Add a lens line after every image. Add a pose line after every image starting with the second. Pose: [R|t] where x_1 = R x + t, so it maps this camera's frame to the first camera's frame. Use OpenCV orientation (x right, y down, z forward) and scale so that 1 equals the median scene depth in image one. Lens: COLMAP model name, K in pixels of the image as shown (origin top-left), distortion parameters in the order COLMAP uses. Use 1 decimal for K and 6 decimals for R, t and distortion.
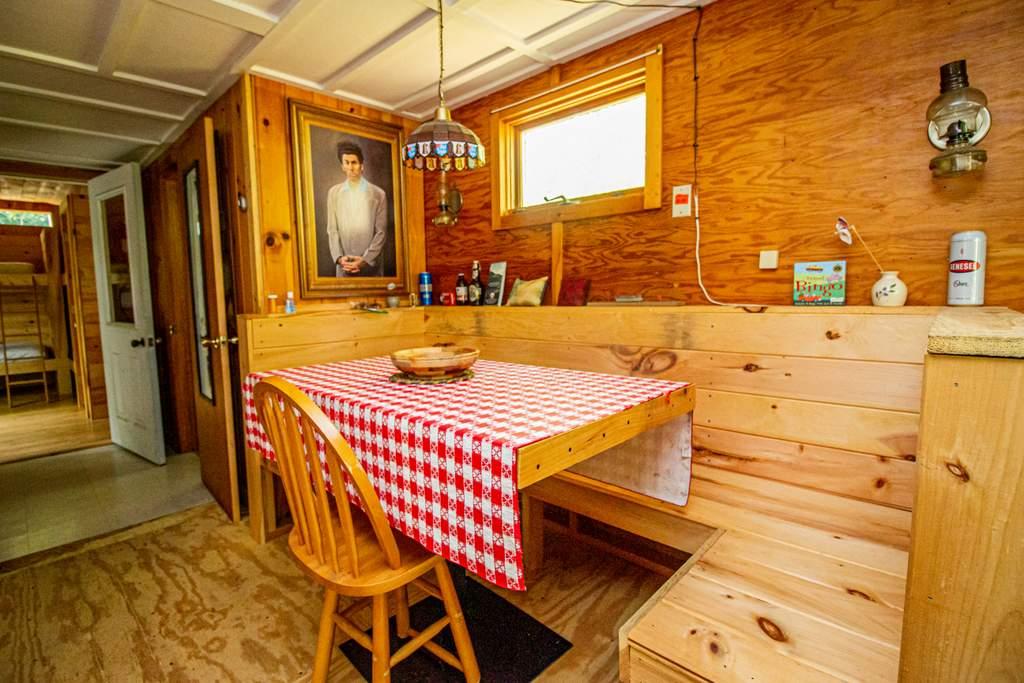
lens RADIAL K [[487.1, 0, 514.1], [0, 487.1, 337.3], [0, 0, 1]] dist [-0.000473, -0.010297]
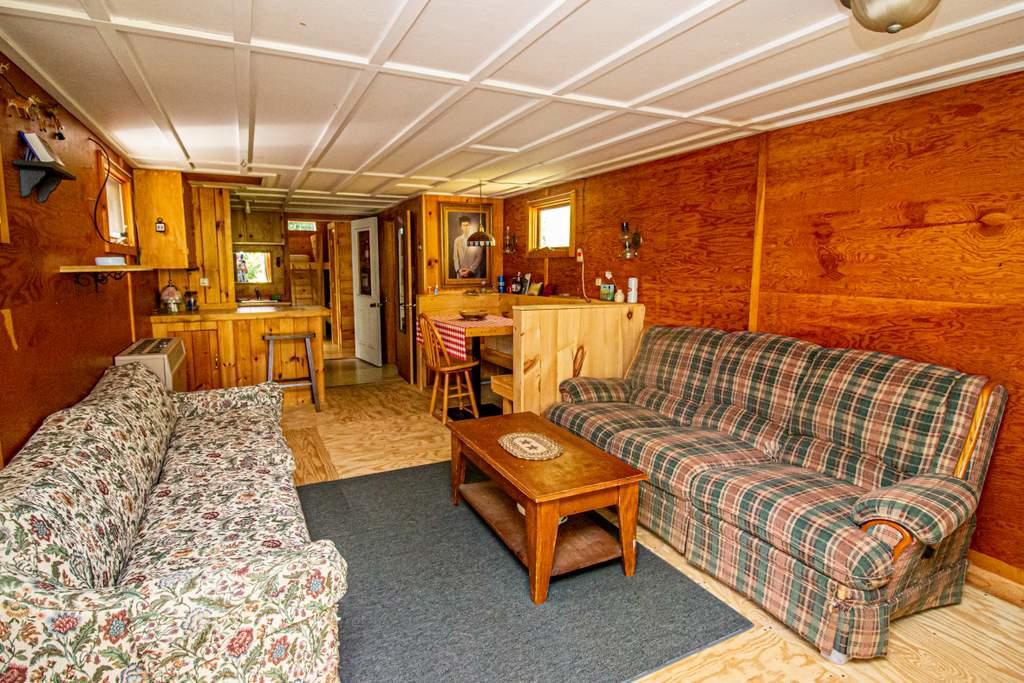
lens RADIAL K [[531.2, 0, 512.0], [0, 531.2, 341.5], [0, 0, 1]] dist [0.000609, 0.000018]
pose [[0.939516, 0.067245, -0.335839, 0.676514], [-0.052680, 0.997241, 0.052305, 0.019738], [0.338430, -0.031449, 0.940466, -1.149877]]
